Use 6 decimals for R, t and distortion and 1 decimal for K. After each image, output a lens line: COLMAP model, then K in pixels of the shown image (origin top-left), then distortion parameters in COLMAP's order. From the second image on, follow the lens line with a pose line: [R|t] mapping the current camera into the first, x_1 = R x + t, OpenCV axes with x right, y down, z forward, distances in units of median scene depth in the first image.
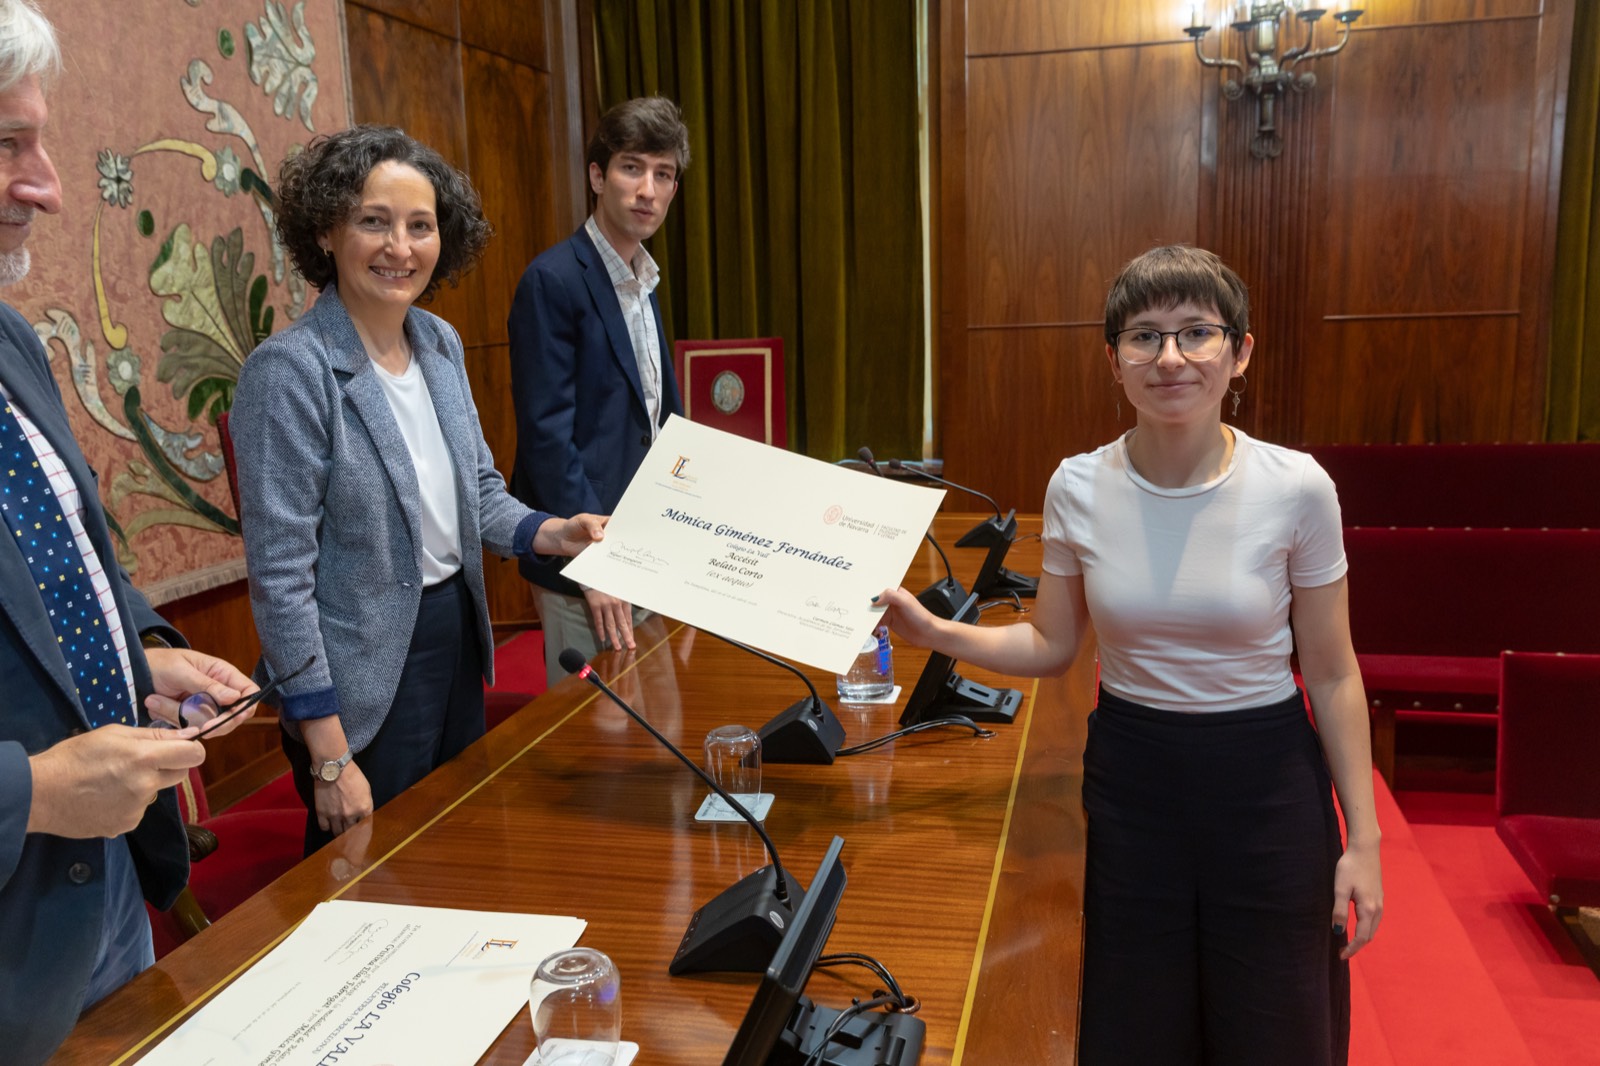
lens RADIAL K [[1340.3, 0, 796.8], [0, 1340.3, 531.3], [0, 0, 1]] dist [-0.006884, 0.020354]
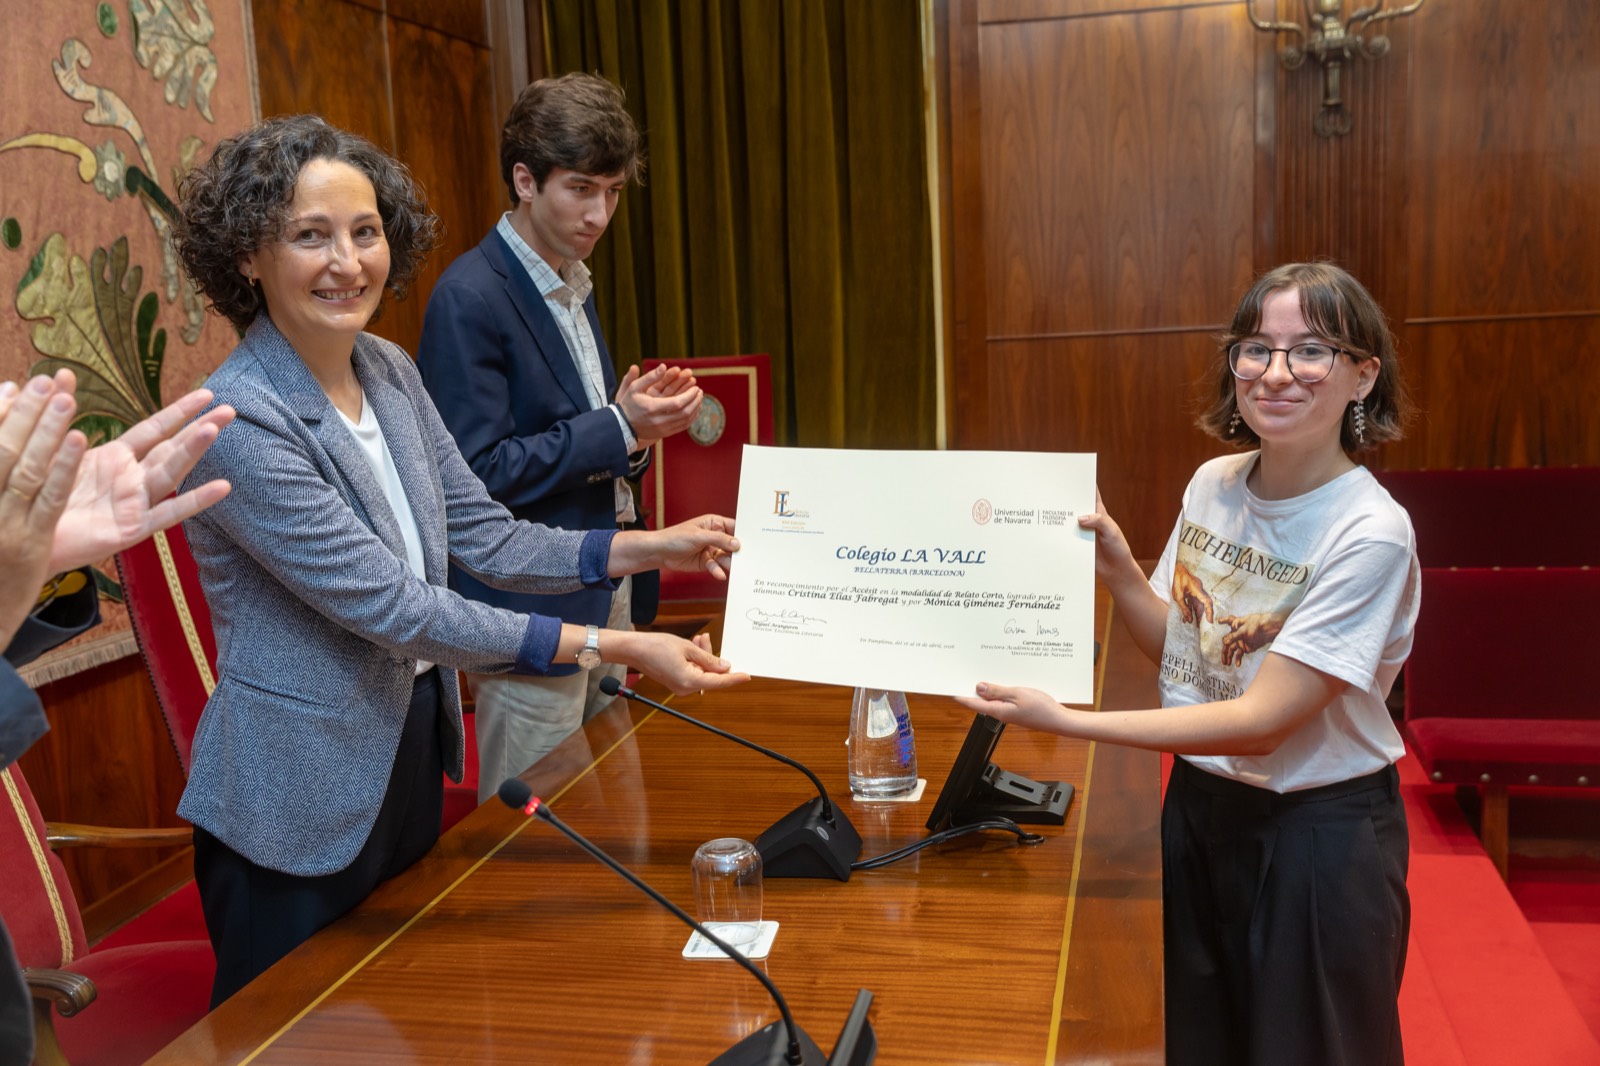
lens RADIAL K [[1564.3, 0, 798.1], [0, 1564.3, 526.1], [0, 0, 1]] dist [0.010912, 0.011079]
pose [[0.999830, -0.016327, 0.008555, -0.004125], [0.016582, 0.999393, -0.030643, -0.007324], [-0.008049, 0.030780, 0.999494, 0.016427]]
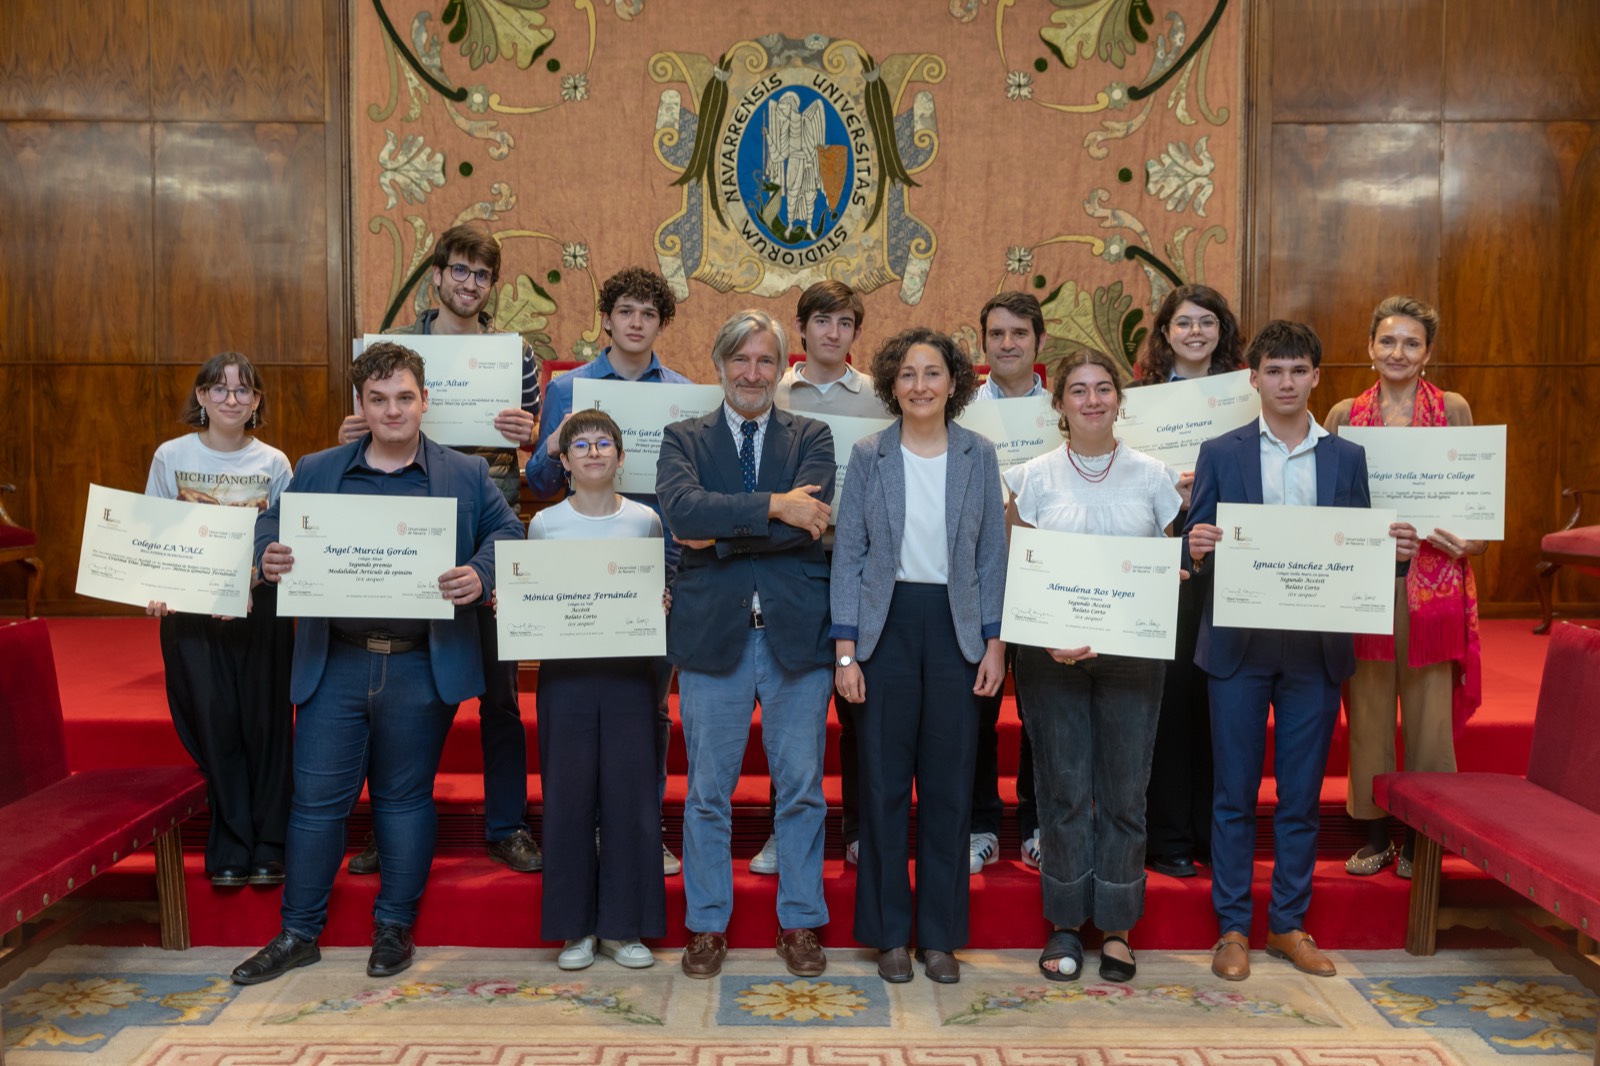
lens RADIAL K [[1745.6, 0, 793.3], [0, 1745.6, 537.9], [0, 0, 1]] dist [0.014466, -0.024254]
pose [[0.223578, 0.079616, -0.971429, 1.544785], [-0.181075, 0.982701, 0.038865, 0.075522], [0.957718, 0.167212, 0.234127, 0.132792]]
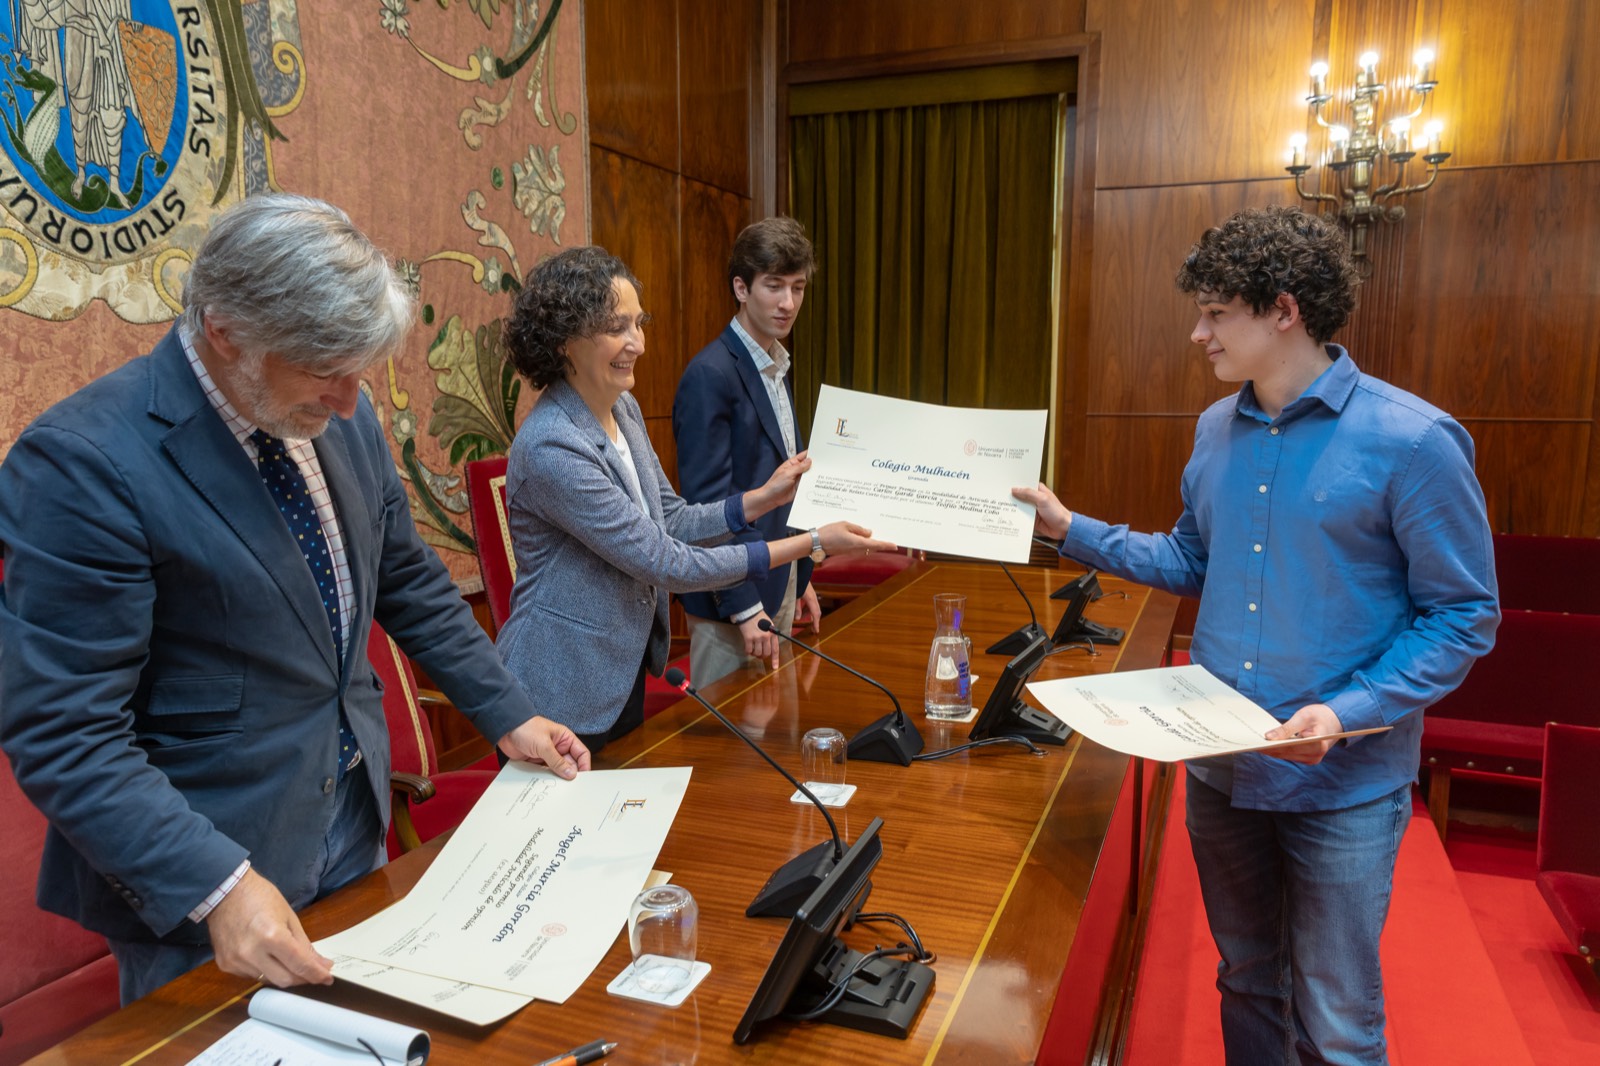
lens RADIAL K [[1127.6, 0, 798.1], [0, 1127.6, 534.5], [0, 0, 1]] dist [0.000974, 0.001060]
pose [[0.988958, 0.051321, -0.139025, 0.029096], [-0.056324, 0.997890, -0.032294, -0.000377], [0.137075, 0.039768, 0.989762, -0.025238]]
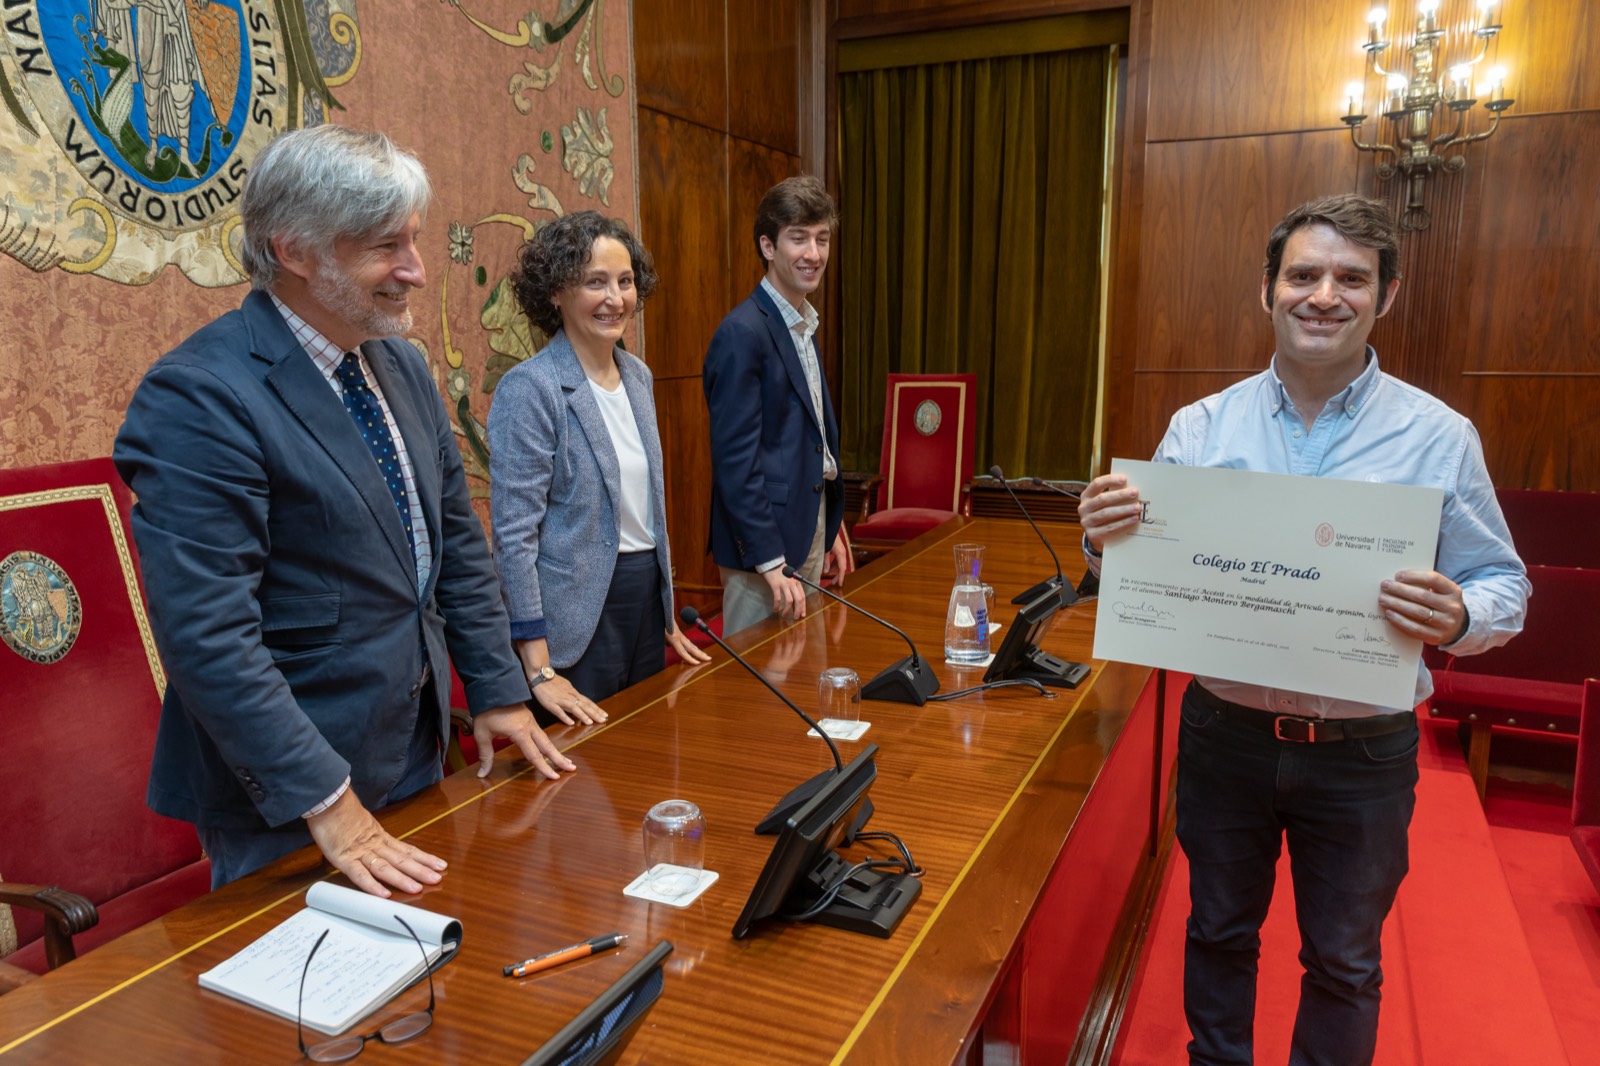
lens RADIAL K [[1127.6, 0, 798.1], [0, 1127.6, 534.5], [0, 0, 1]] dist [0.000974, 0.001060]
pose [[0.979836, 0.060821, -0.190321, 0.052151], [-0.060507, 0.998140, 0.007468, 0.003097], [0.190421, 0.004198, 0.981693, -0.048859]]
